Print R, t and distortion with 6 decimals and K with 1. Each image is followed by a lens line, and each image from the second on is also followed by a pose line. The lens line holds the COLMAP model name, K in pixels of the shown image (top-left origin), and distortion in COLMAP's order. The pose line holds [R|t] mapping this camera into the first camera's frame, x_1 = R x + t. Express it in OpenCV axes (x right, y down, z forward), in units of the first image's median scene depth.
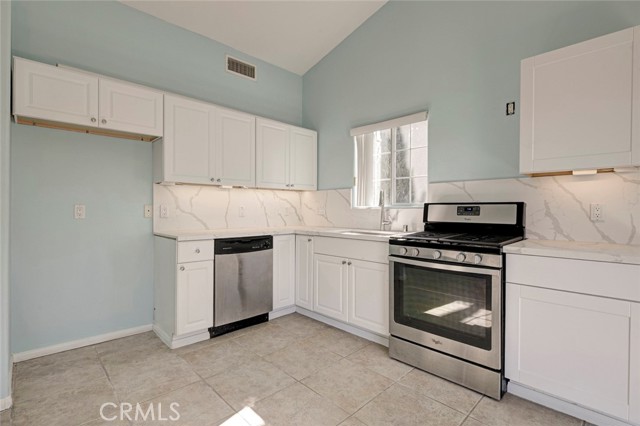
lens RADIAL K [[306.5, 0, 314.9], [0, 306.5, 209.7], [0, 0, 1]] dist [0.010189, 0.000004]
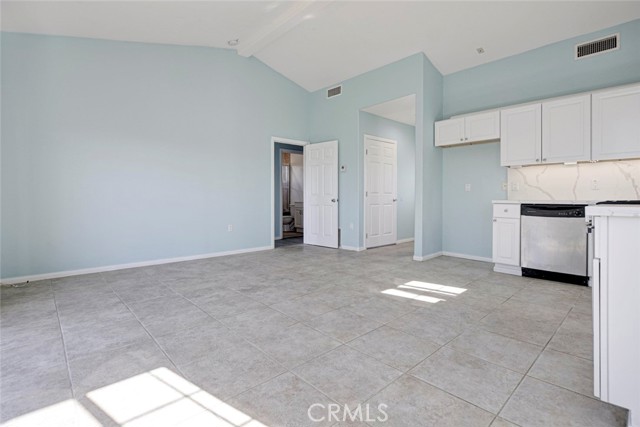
lens RADIAL K [[307.9, 0, 319.8], [0, 307.9, 194.9], [0, 0, 1]] dist [0.000650, -0.000078]
pose [[-0.016381, -0.009327, -0.999822, 1.061844], [-0.002394, 0.999954, -0.009289, 0.067987], [0.999863, 0.002242, -0.016403, 0.106128]]
